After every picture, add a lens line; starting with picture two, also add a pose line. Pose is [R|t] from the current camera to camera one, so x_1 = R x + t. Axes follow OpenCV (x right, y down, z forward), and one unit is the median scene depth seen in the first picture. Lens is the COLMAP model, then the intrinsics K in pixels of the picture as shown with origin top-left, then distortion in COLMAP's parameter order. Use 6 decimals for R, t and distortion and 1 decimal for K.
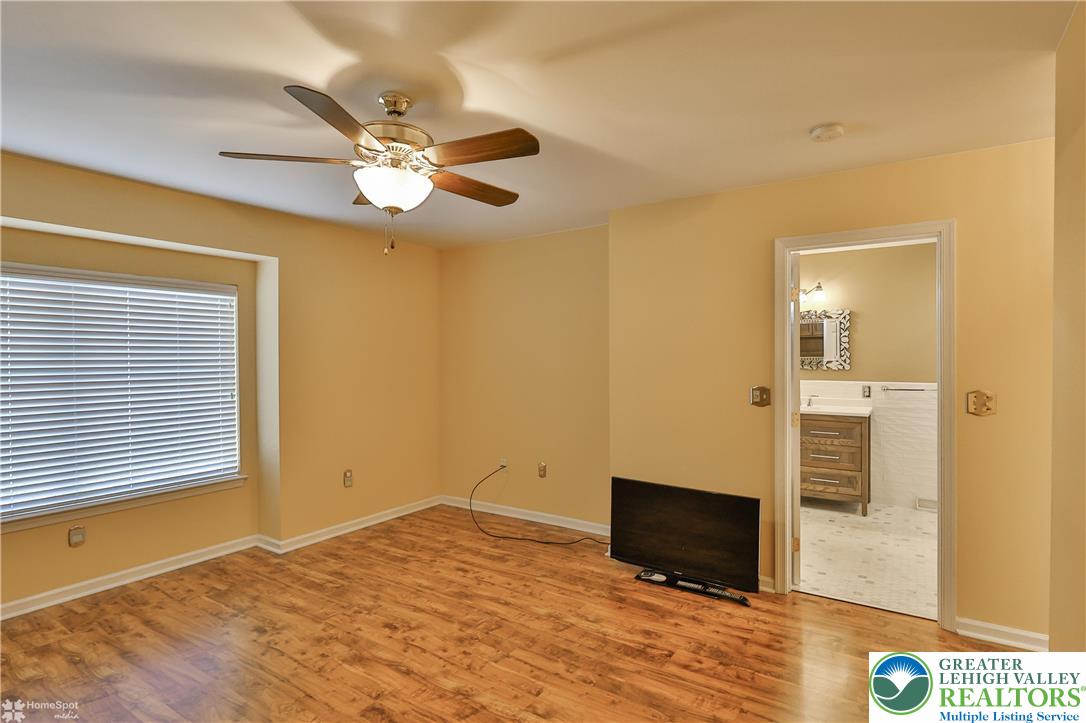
lens RADIAL K [[540.1, 0, 541.9], [0, 540.1, 355.3], [0, 0, 1]] dist [-0.003481, 0.006674]
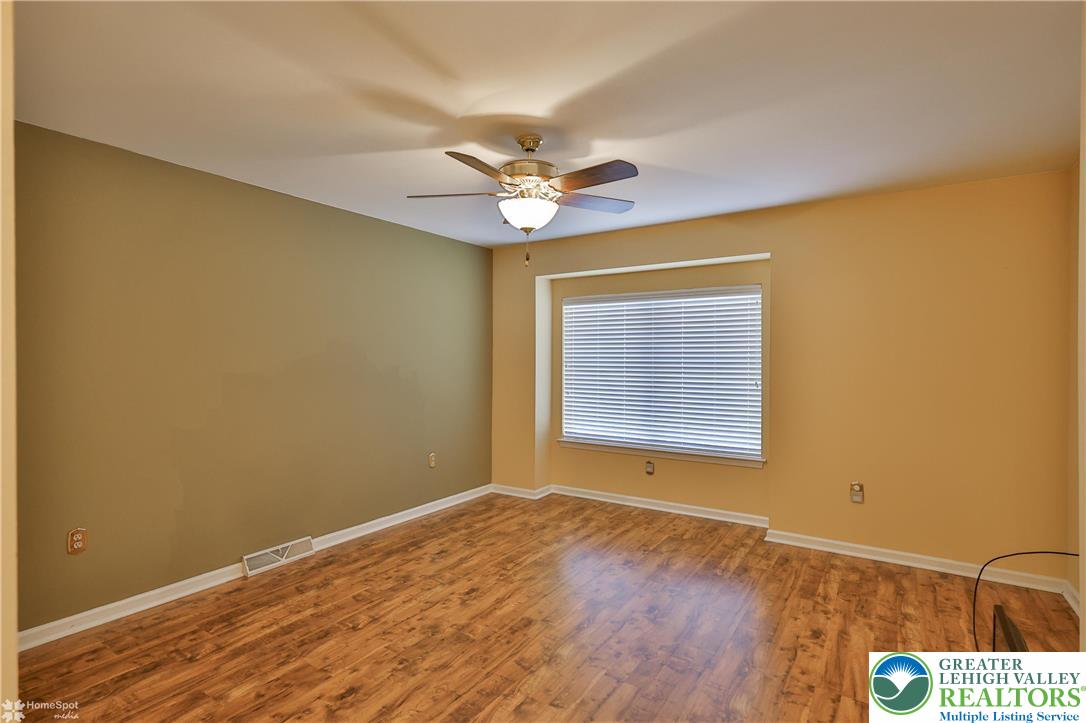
lens RADIAL K [[540.1, 0, 541.0], [0, 540.1, 354.4], [0, 0, 1]] dist [-0.003481, 0.006674]
pose [[0.017504, 0.002819, -0.999843, 0.568131], [0.003836, 0.999988, 0.002886, 0.009318], [0.999839, -0.003886, 0.017493, 0.589377]]
